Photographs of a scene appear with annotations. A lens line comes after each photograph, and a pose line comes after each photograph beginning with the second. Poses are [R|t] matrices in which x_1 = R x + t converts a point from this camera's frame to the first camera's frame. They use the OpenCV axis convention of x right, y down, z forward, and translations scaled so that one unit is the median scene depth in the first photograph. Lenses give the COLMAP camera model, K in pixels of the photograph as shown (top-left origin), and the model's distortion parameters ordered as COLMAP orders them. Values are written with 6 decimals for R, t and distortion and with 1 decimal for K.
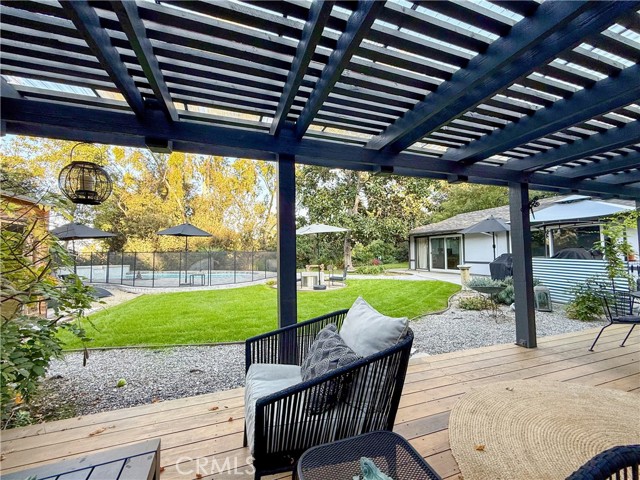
lens RADIAL K [[256.0, 0, 314.1], [0, 256.0, 238.8], [0, 0, 1]] dist [-0.001470, -0.000002]
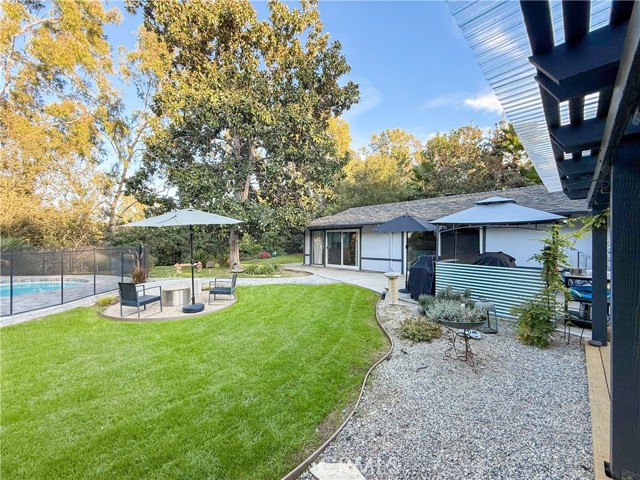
lens RADIAL K [[256.0, 0, 319.4], [0, 256.0, 240.4], [0, 0, 1]] dist [-0.001470, -0.000002]
pose [[0.892516, 0.008092, 0.450943, 0.007867], [-0.032243, 0.998426, 0.045900, -0.013392], [-0.449861, -0.055506, 0.891372, 0.175652]]
